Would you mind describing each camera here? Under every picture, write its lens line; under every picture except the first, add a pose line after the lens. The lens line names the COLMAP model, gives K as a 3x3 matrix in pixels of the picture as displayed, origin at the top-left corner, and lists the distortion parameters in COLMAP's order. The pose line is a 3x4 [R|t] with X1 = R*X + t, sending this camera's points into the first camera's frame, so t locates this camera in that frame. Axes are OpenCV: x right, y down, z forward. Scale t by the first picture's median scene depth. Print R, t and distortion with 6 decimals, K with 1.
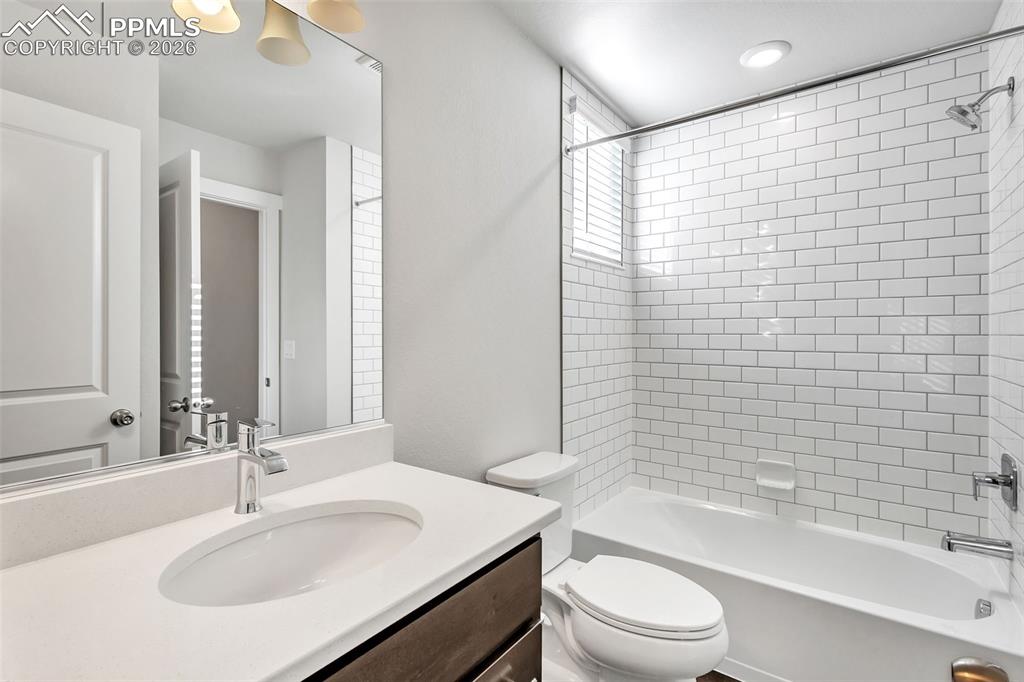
lens RADIAL K [[472.7, 0, 510.4], [0, 472.7, 338.2], [0, 0, 1]] dist [-0.018888, 0.000313]
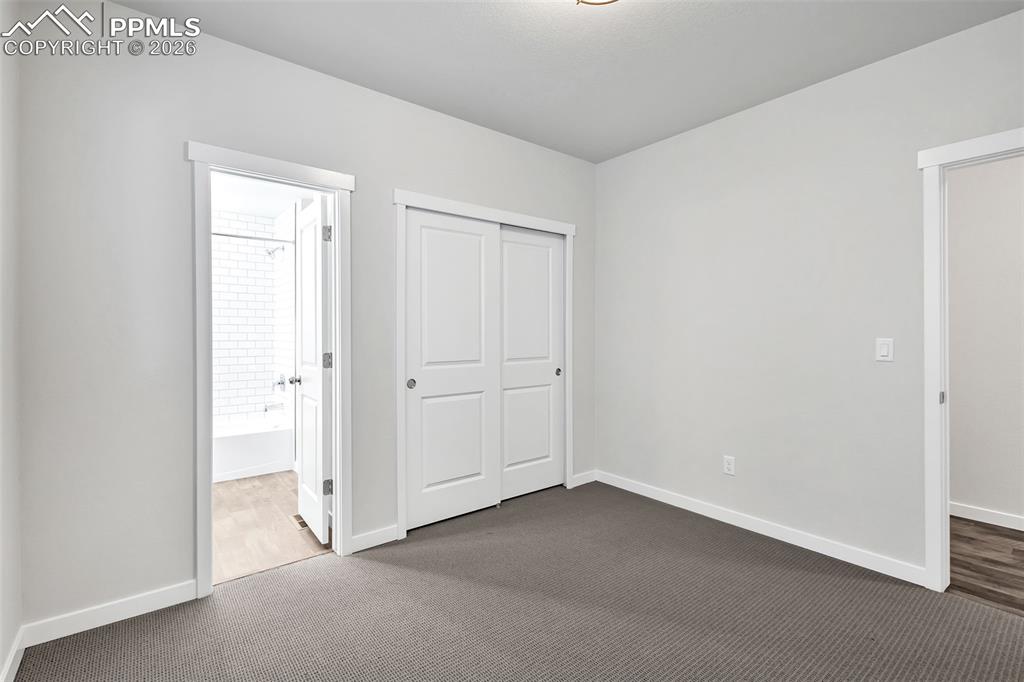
lens RADIAL K [[472.7, 0, 513.8], [0, 472.7, 342.2], [0, 0, 1]] dist [-0.018888, 0.000313]
pose [[0.264659, -0.004380, 0.964332, -1.280868], [0.004628, 0.999984, 0.003272, 0.048260], [-0.964331, 0.003597, 0.264675, -1.095690]]
